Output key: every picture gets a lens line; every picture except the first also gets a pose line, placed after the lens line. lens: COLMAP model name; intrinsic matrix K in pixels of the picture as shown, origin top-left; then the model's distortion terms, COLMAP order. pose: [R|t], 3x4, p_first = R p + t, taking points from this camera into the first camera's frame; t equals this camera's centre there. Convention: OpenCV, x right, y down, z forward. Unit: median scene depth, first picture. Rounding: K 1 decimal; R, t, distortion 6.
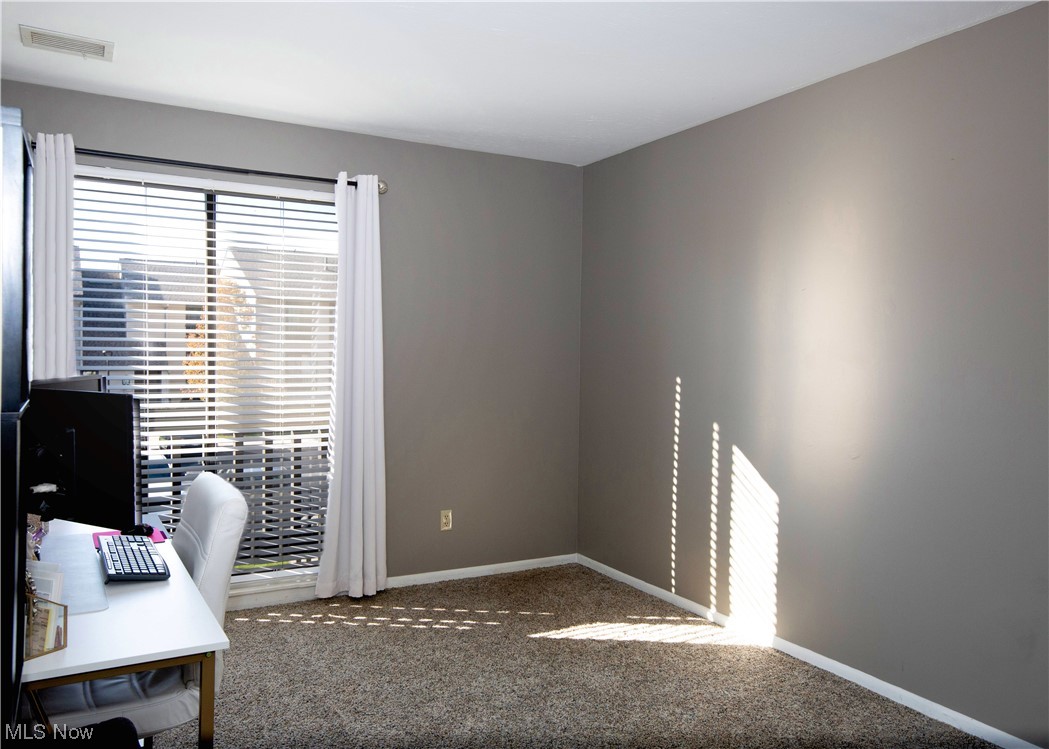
lens RADIAL K [[765.8, 0, 522.5], [0, 765.8, 368.0], [0, 0, 1]] dist [0.045766, 0.002534]
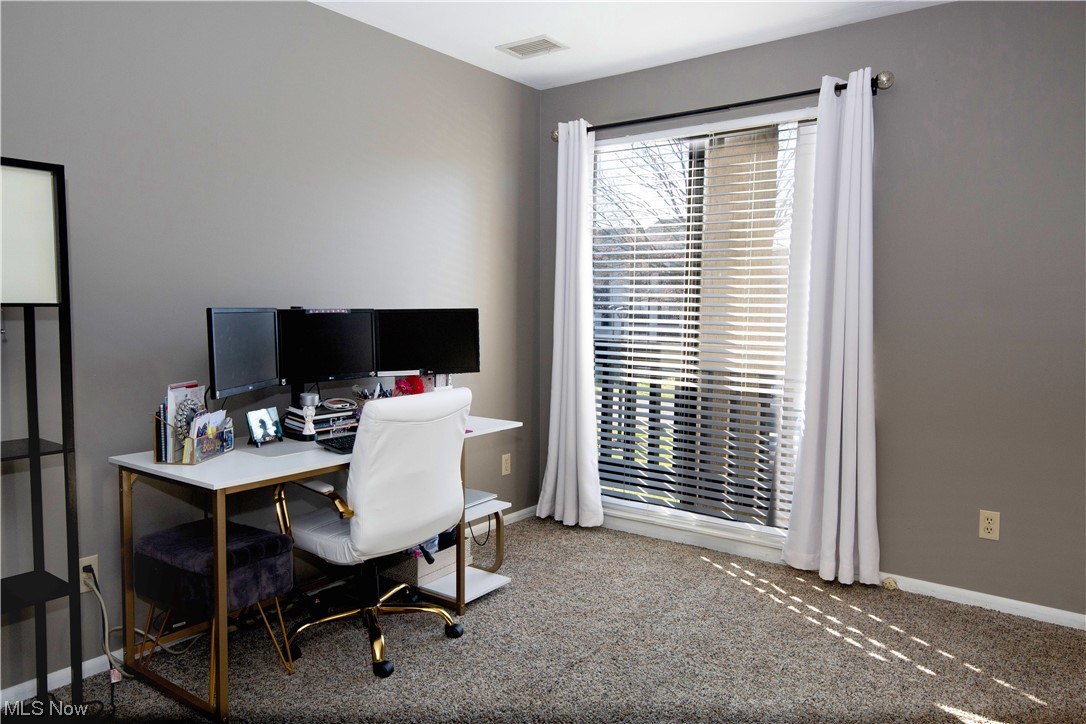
lens RADIAL K [[754.5, 0, 537.8], [0, 754.5, 362.9], [0, 0, 1]] dist [0.031147, -0.000919]
pose [[0.409327, 0.048320, -0.911107, 0.427636], [-0.014366, 0.998814, 0.046517, 0.026032], [0.912275, -0.005952, 0.409536, 0.389550]]
